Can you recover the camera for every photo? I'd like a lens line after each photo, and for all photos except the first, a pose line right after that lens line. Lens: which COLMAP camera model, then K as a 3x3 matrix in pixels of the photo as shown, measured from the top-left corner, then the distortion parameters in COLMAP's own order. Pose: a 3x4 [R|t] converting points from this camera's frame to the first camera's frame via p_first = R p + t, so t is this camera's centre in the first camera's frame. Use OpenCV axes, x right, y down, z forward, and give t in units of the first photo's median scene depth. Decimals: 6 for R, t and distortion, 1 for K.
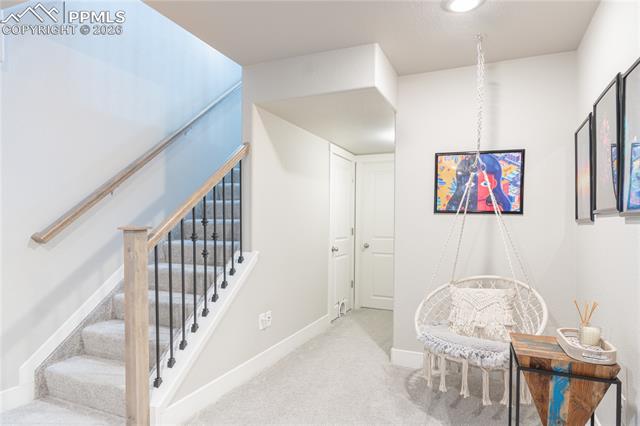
lens RADIAL K [[379.9, 0, 315.2], [0, 379.9, 213.3], [0, 0, 1]] dist [-0.002111, -0.000429]
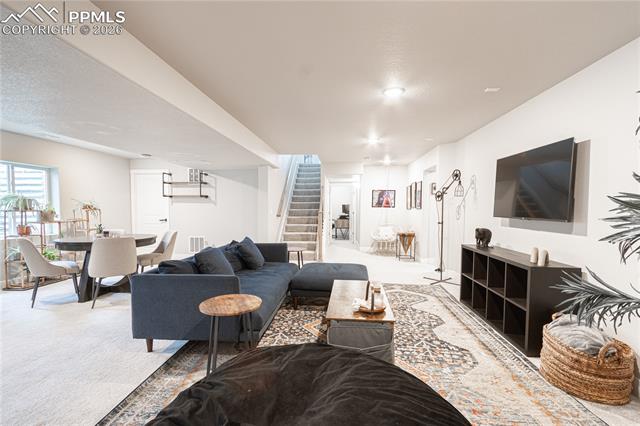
lens RADIAL K [[302.7, 0, 318.8], [0, 302.7, 210.3], [0, 0, 1]] dist [0.006109, 0.001507]
pose [[0.938326, -0.011856, 0.345549, -1.204239], [0.000404, 0.999449, 0.033194, -0.068823], [-0.345752, -0.031007, 0.937813, -1.565999]]
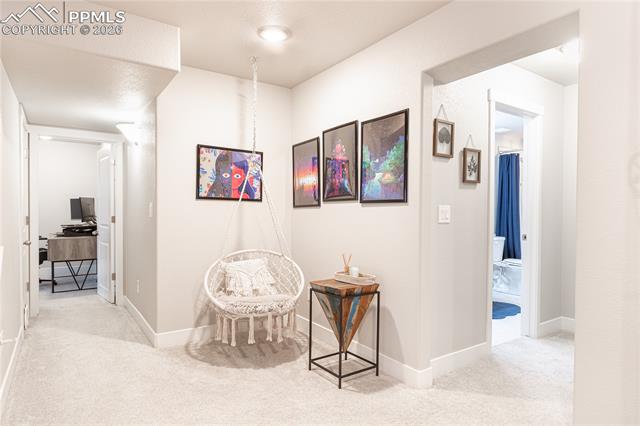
lens RADIAL K [[379.9, 0, 313.5], [0, 379.9, 213.8], [0, 0, 1]] dist [-0.002111, -0.000429]
pose [[0.520367, -0.009496, 0.853890, -0.485215], [-0.018268, 0.999586, 0.022249, 0.012171], [-0.853748, -0.027177, 0.519978, 0.155775]]
